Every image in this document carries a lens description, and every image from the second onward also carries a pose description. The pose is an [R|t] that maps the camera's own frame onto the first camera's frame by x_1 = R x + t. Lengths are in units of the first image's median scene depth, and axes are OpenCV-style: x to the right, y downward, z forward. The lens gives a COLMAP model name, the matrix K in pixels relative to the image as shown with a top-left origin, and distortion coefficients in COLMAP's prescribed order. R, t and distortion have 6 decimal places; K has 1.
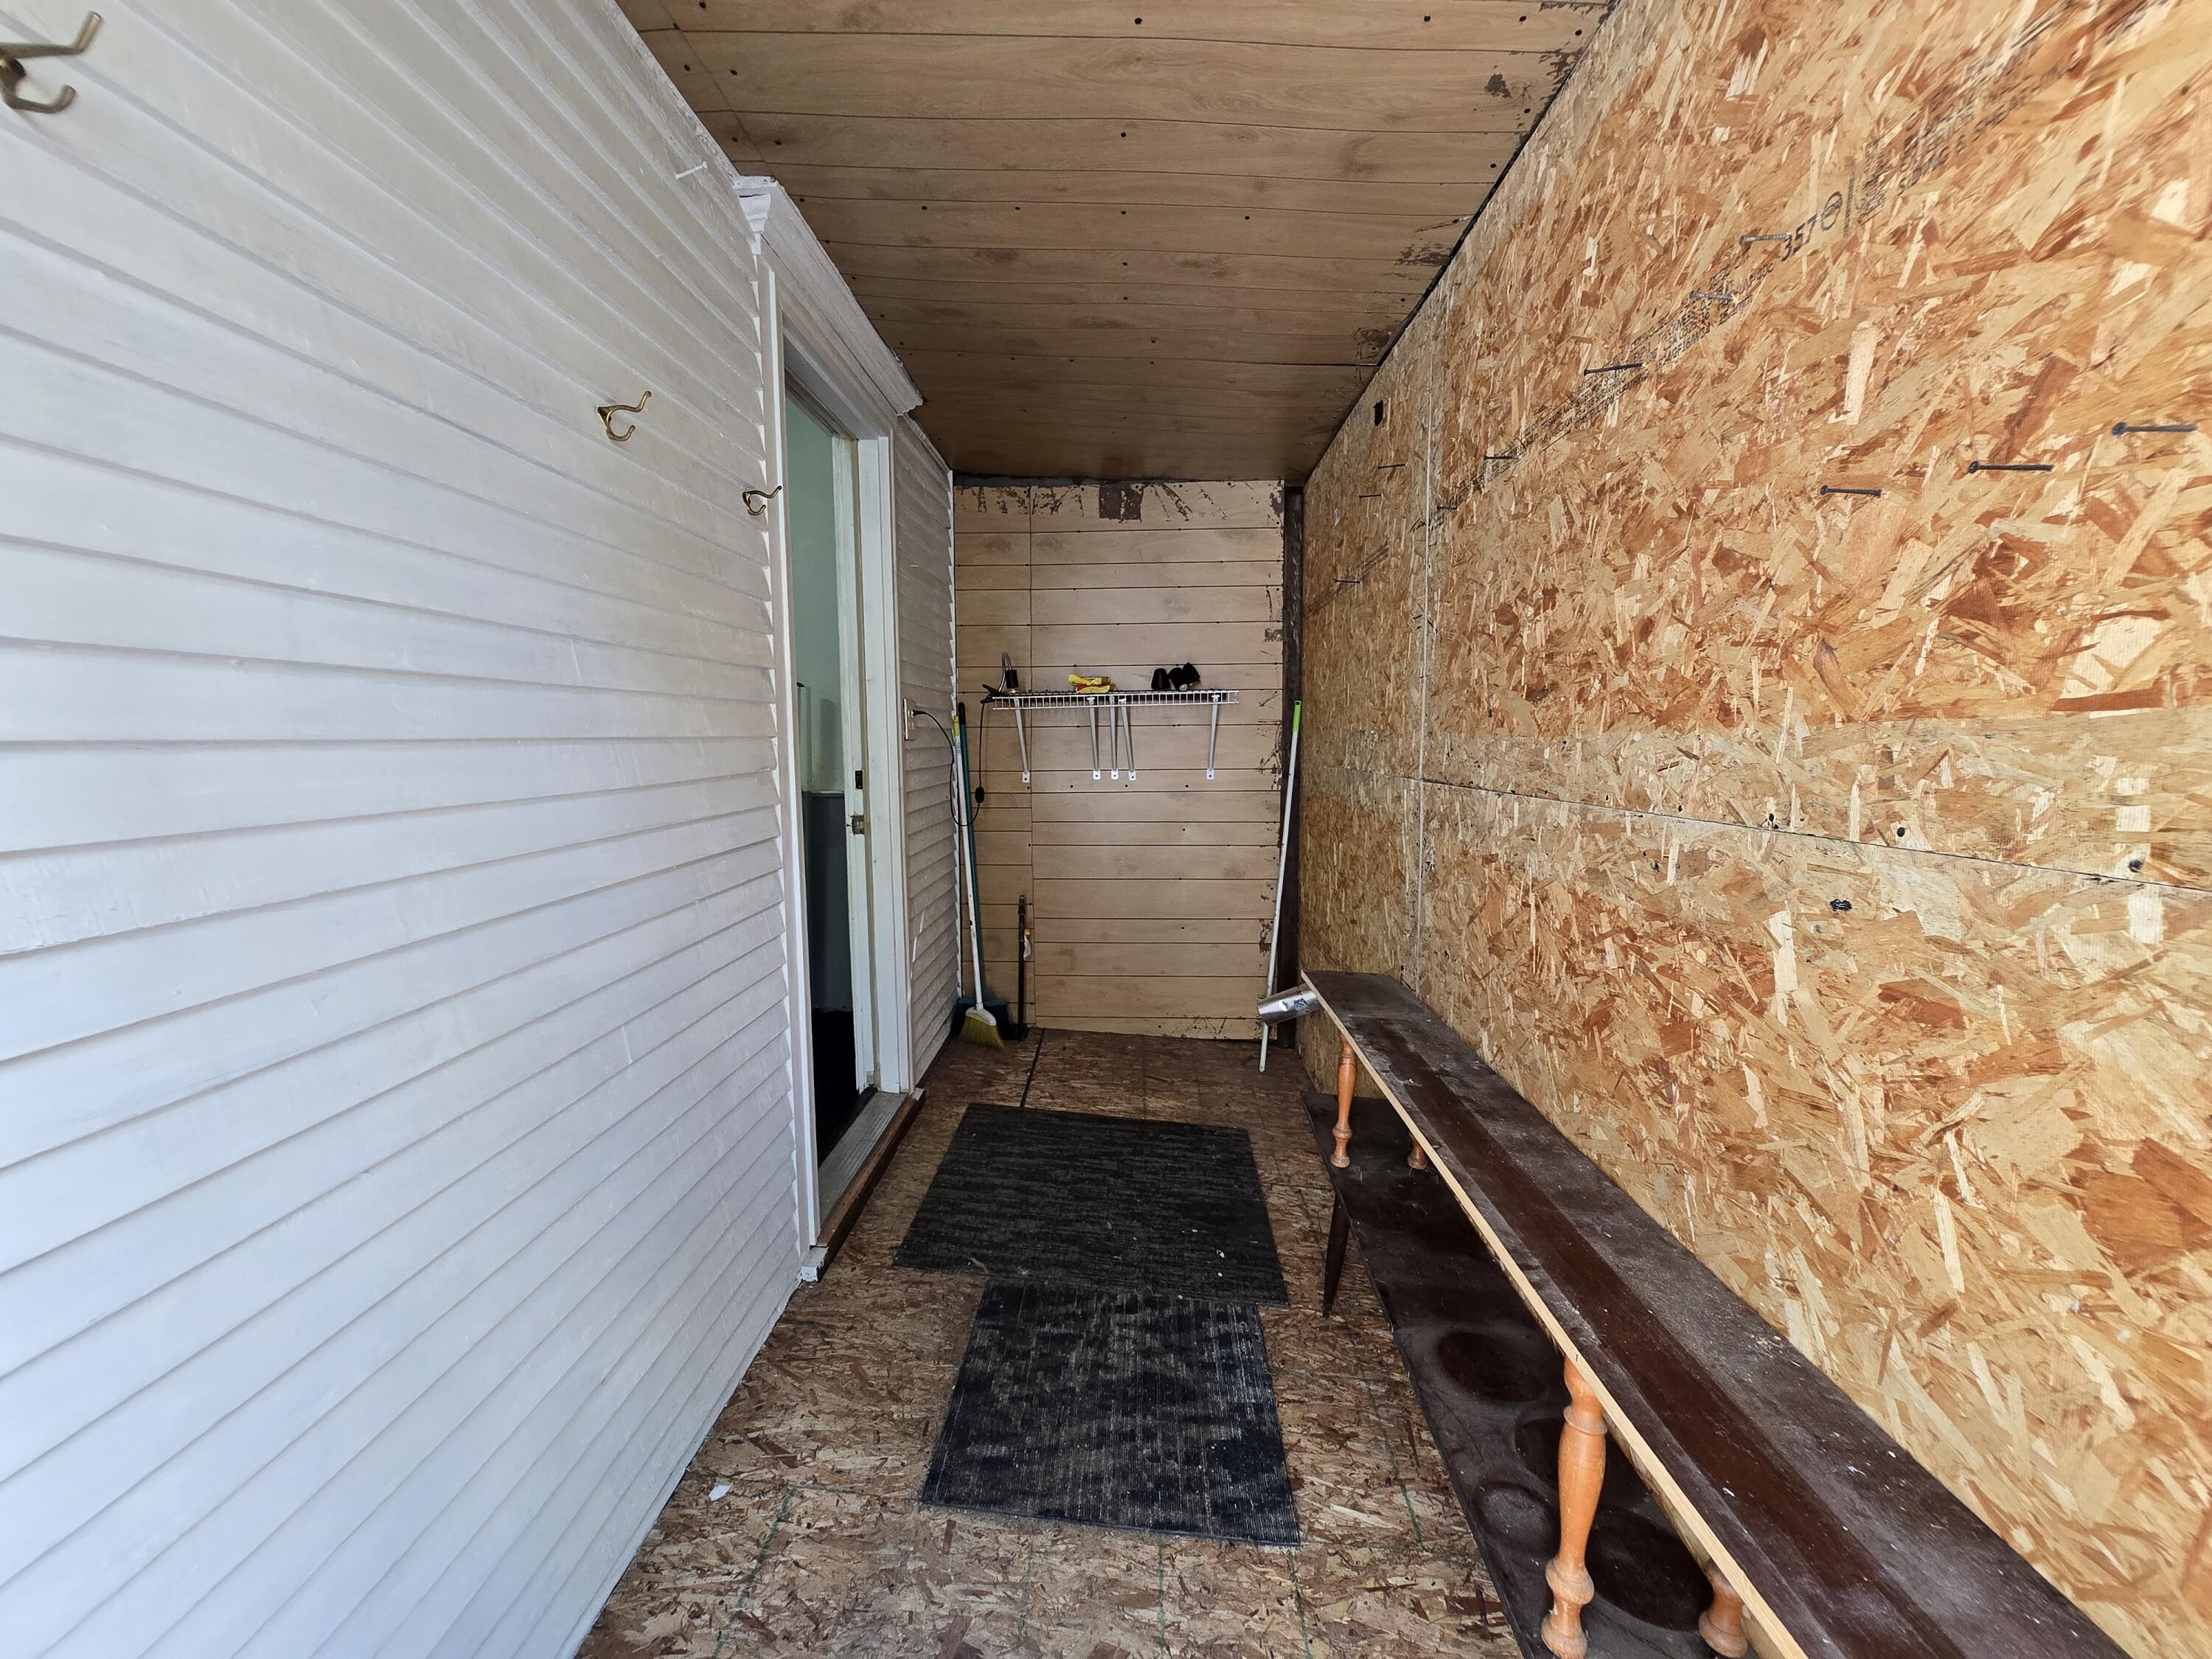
lens RADIAL K [[908.3, 0, 1097.5], [0, 908.3, 832.4], [0, 0, 1]] dist [-0.003901, 0.000113]
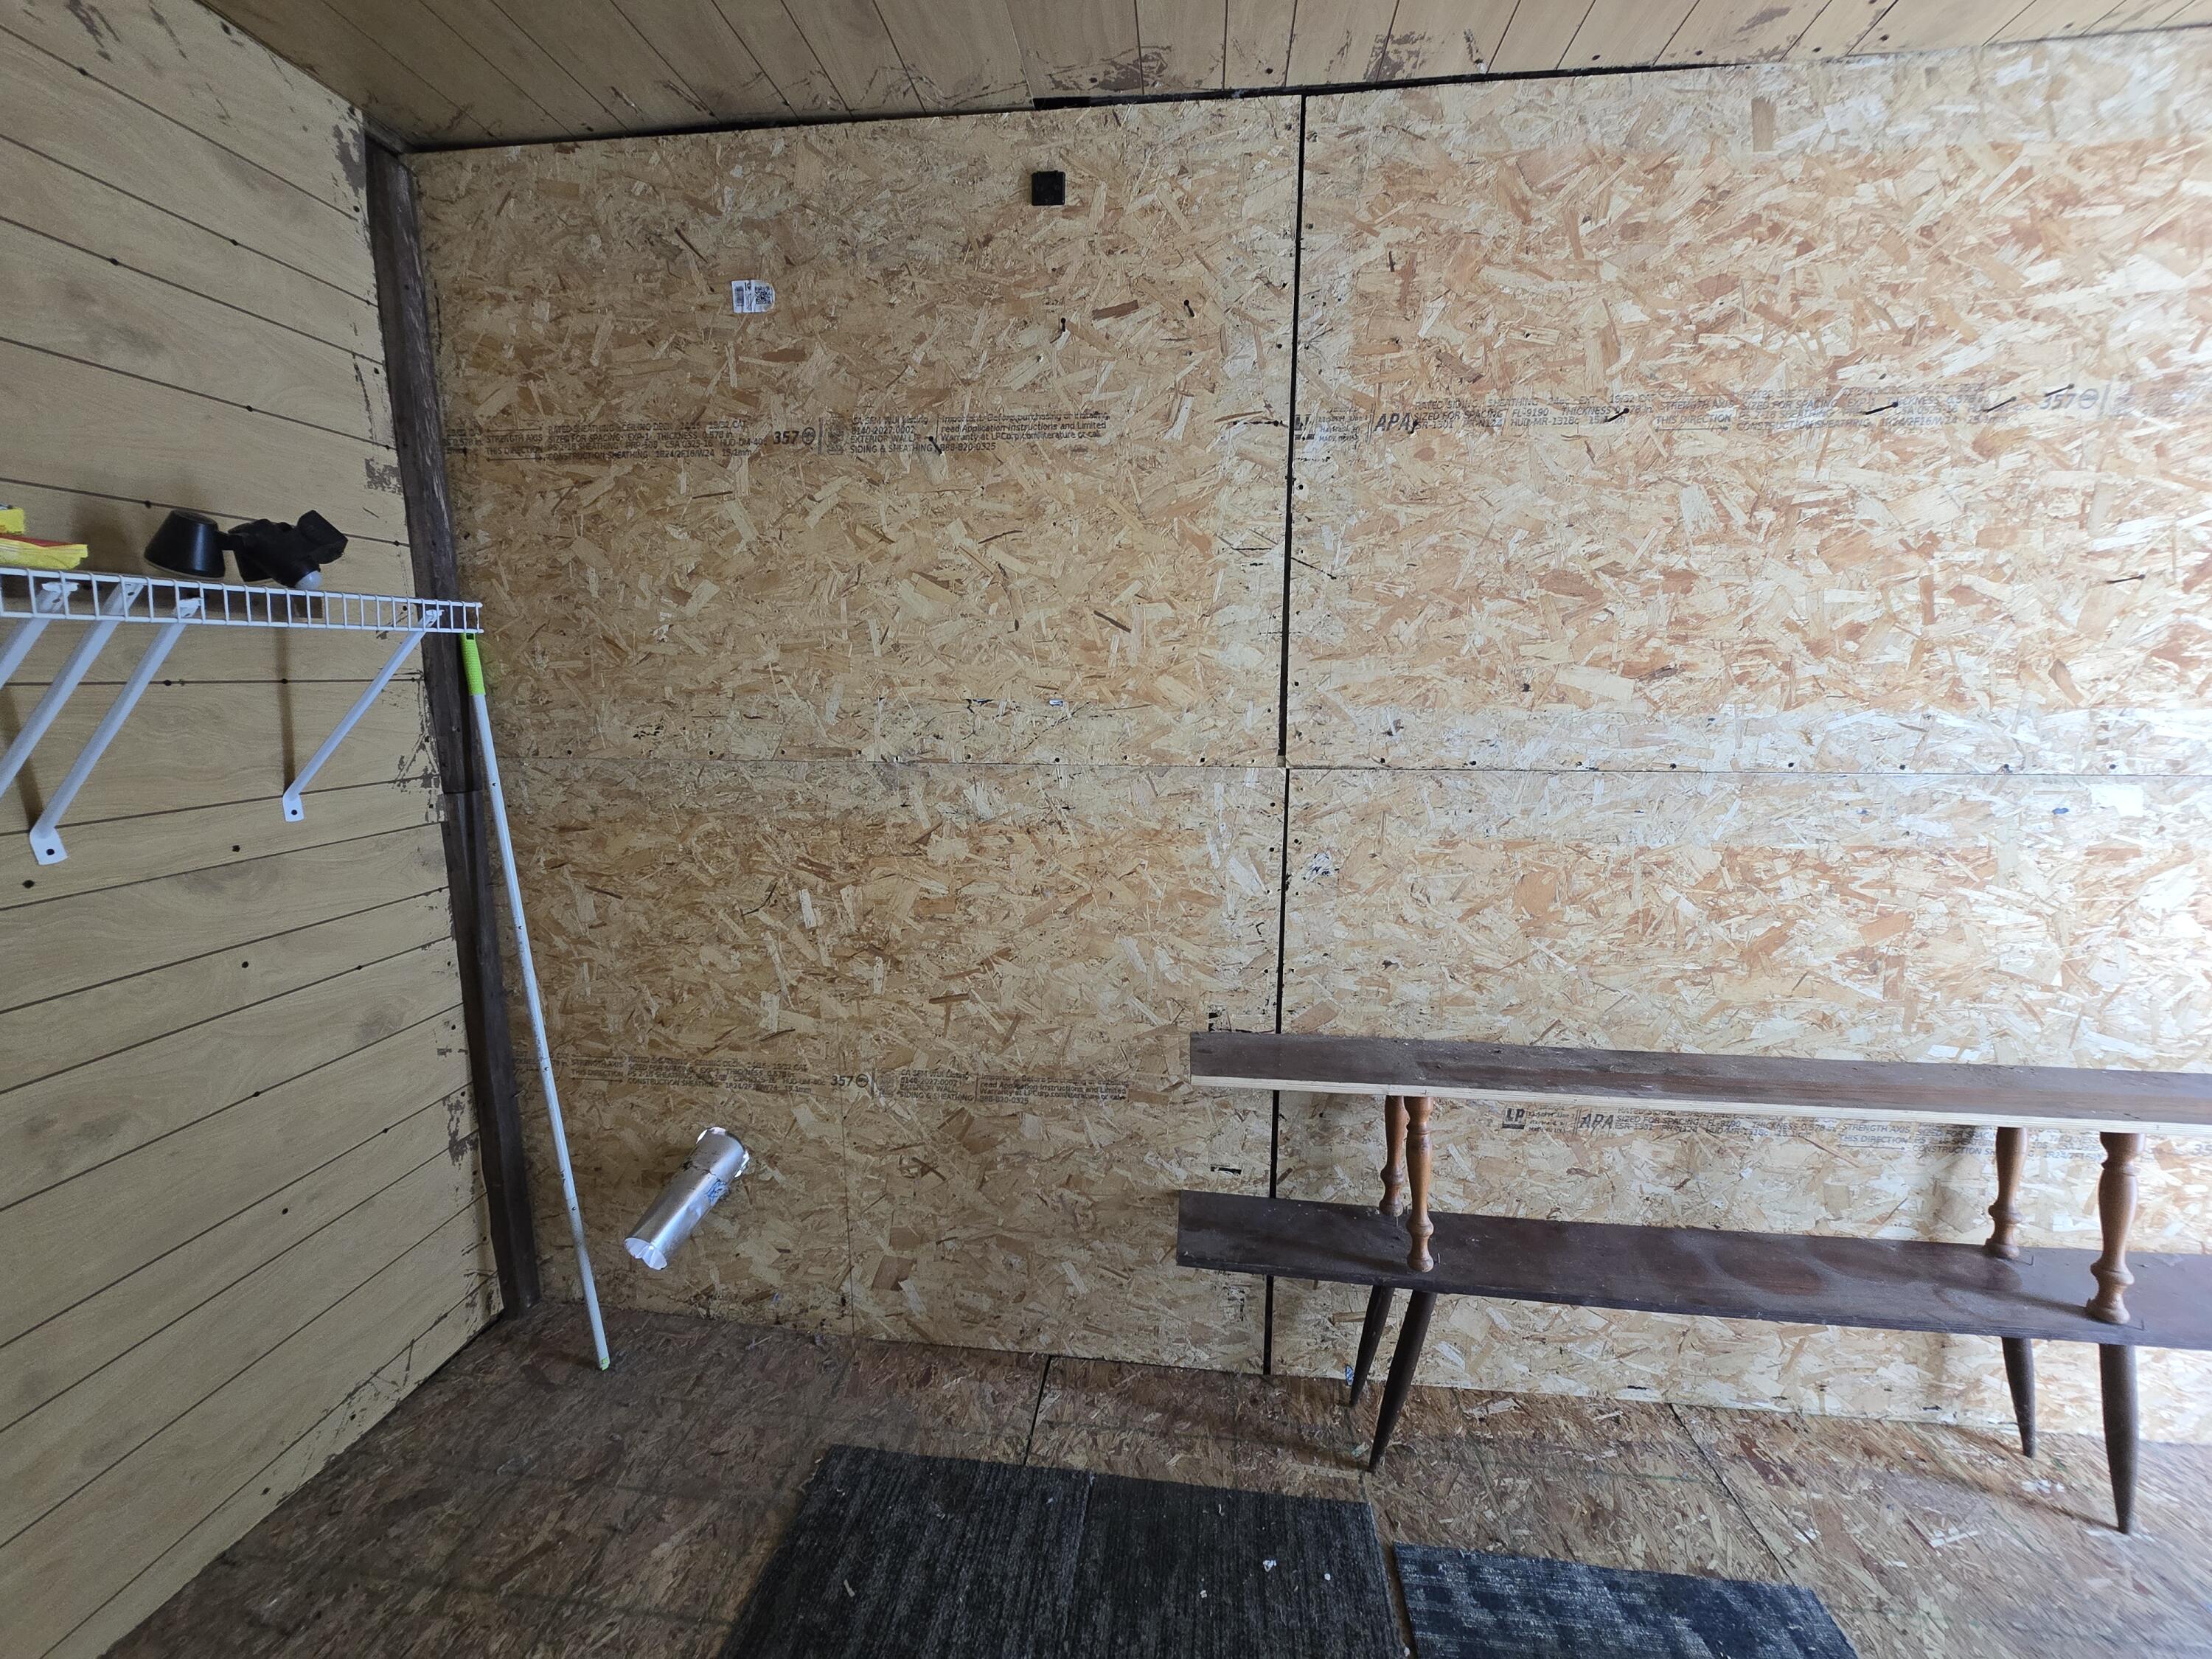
lens RADIAL K [[908.3, 0, 1097.5], [0, 908.3, 832.4], [0, 0, 1]] dist [-0.003901, 0.000113]
pose [[0.062478, -0.161812, 0.984842, -0.725489], [0.101384, 0.982694, 0.155027, -0.237405], [-0.992884, 0.090161, 0.077802, 1.877843]]
